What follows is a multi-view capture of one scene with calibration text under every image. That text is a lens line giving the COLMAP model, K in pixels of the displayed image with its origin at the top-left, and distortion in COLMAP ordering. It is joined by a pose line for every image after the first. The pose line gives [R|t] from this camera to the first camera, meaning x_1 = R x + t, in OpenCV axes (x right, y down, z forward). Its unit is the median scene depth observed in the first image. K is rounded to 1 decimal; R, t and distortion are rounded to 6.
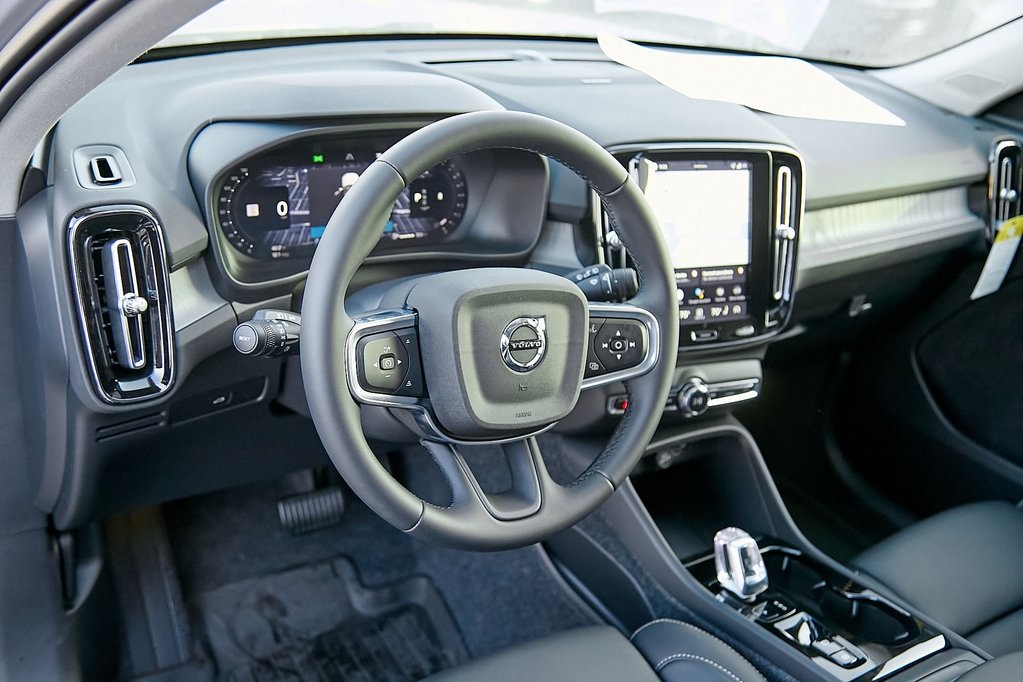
lens RADIAL K [[1017.6, 0, 511.5], [0, 1017.6, 341.0], [0, 0, 1]] dist [0.001796, 0.101114]
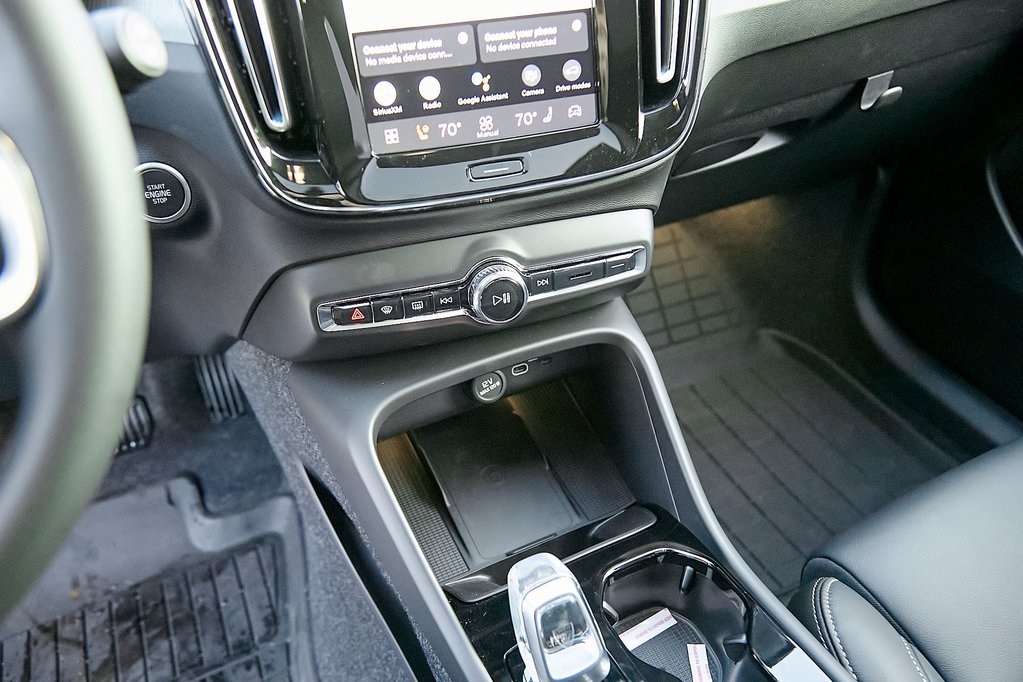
lens RADIAL K [[790.1, 0, 511.5], [0, 790.1, 341.0], [0, 0, 1]] dist [0.062482, -0.004468]
pose [[0.984000, -0.027473, -0.176039, 0.264953], [0.063768, 0.976894, 0.203988, -0.002679], [0.166368, -0.211950, 0.963016, 0.618898]]
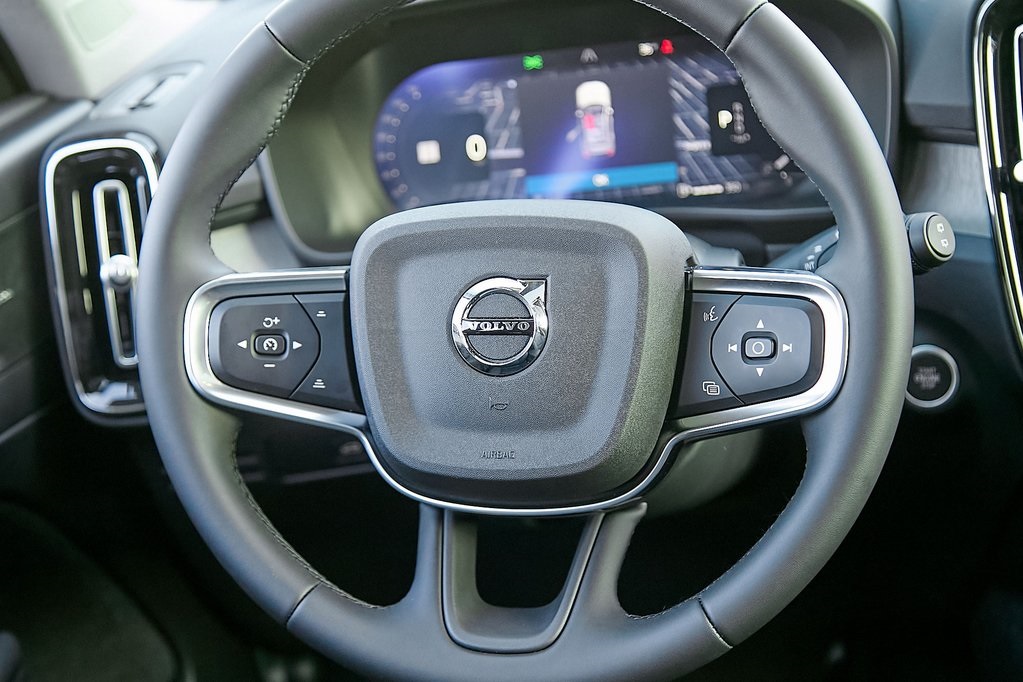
lens RADIAL K [[1824.6, 0, 511.5], [0, 1824.6, 341.0], [0, 0, 1]] dist [-0.055577, -0.101413]
pose [[0.687096, -0.001925, -0.726564, 0.521953], [-0.082851, 0.993266, -0.080981, 0.065138], [0.721828, 0.115838, 0.682310, 0.245059]]
